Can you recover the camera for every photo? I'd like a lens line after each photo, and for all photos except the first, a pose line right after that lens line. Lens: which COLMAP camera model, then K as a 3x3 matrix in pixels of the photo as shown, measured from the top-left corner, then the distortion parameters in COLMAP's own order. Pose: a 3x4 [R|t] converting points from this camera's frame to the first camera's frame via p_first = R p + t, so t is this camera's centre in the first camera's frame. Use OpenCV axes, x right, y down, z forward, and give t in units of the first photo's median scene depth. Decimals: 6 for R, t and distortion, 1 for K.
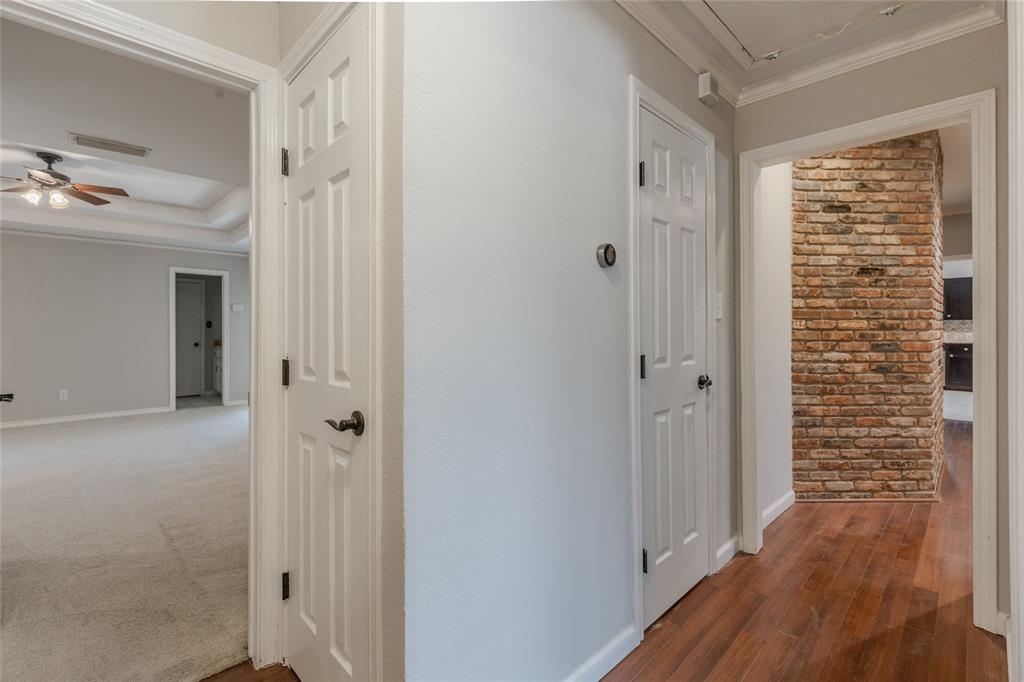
lens RADIAL K [[464.5, 0, 512.8], [0, 464.5, 325.8], [0, 0, 1]] dist [0.006328, -0.000181]
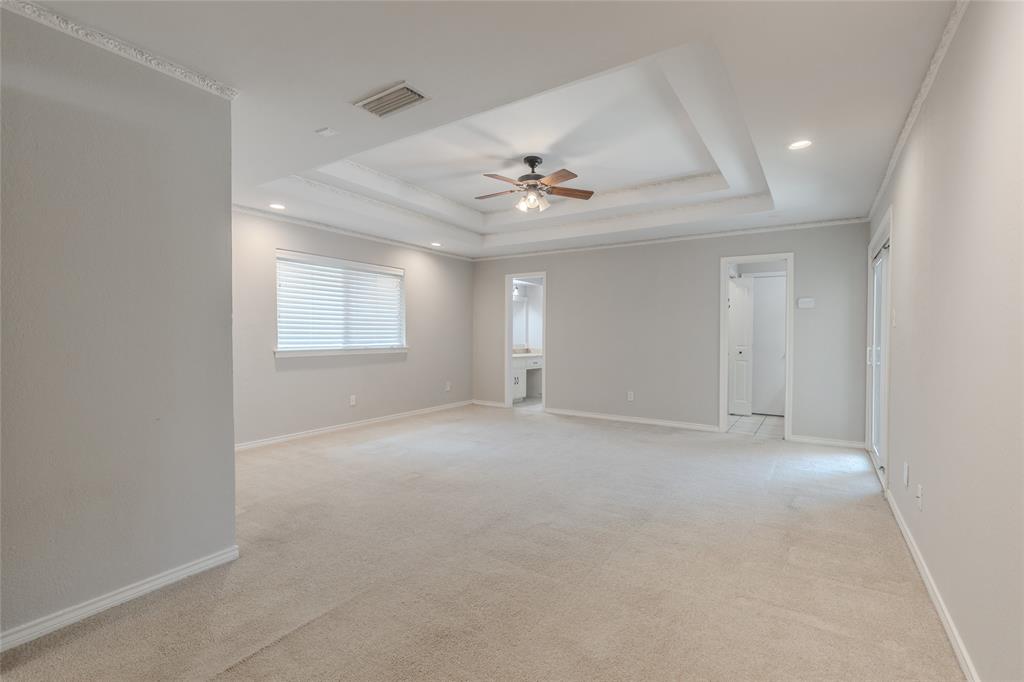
lens RADIAL K [[455.7, 0, 520.6], [0, 455.7, 341.7], [0, 0, 1]] dist [-0.001913, -0.000304]
pose [[0.211881, 0.023718, -0.977008, -0.025214], [0.001515, 0.999696, 0.024597, 0.001893], [0.977294, -0.006691, 0.211781, 0.571414]]
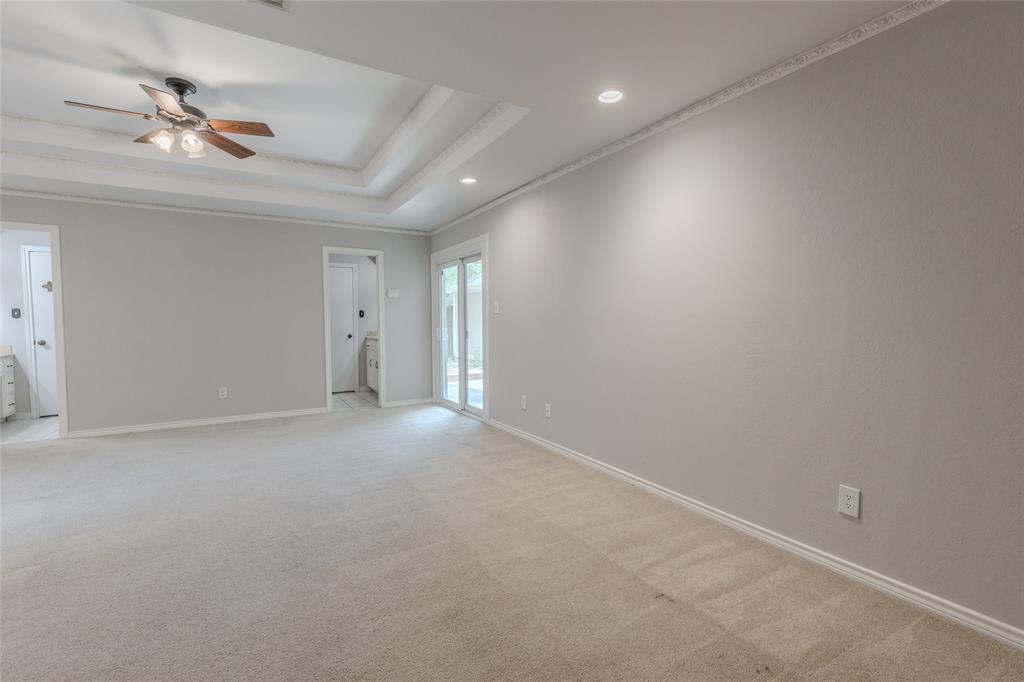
lens RADIAL K [[467.4, 0, 512.0], [0, 467.4, 341.0], [0, 0, 1]] dist [0.009996, -0.000147]
pose [[0.969314, 0.012323, -0.245518, -0.219228], [0.000867, 0.998565, 0.053545, 0.002619], [0.245825, -0.052115, 0.967912, 0.288027]]
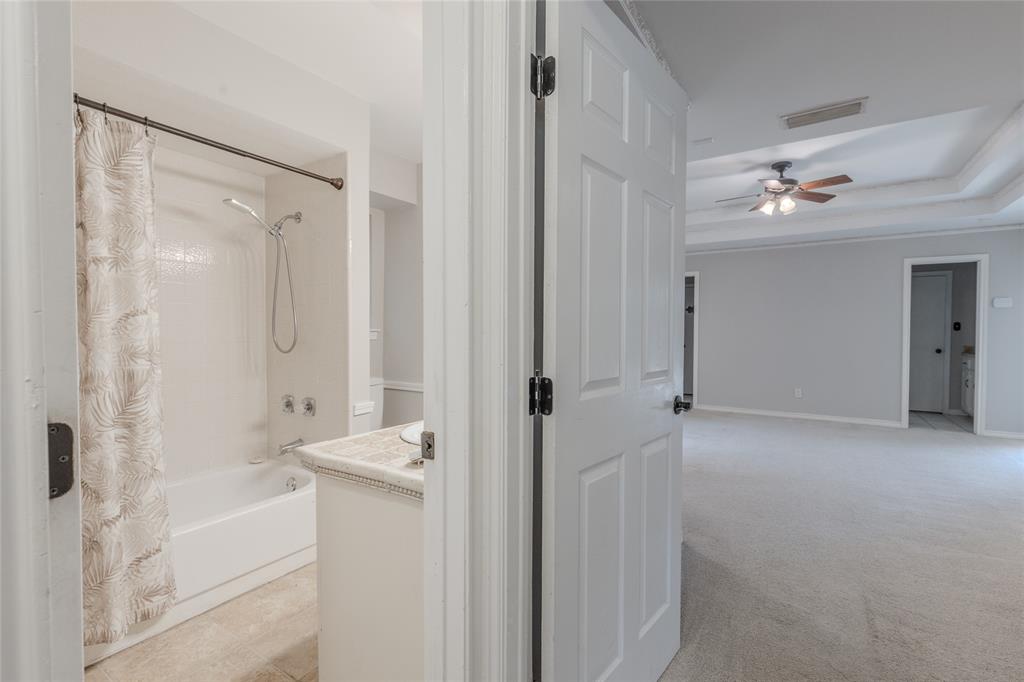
lens RADIAL K [[455.7, 0, 520.6], [0, 455.7, 341.7], [0, 0, 1]] dist [-0.001913, -0.000304]
pose [[0.222087, 0.026356, -0.974670, -0.091848], [0.002241, 0.999618, 0.027542, 0.000366], [0.975024, -0.008301, 0.221943, 0.154638]]
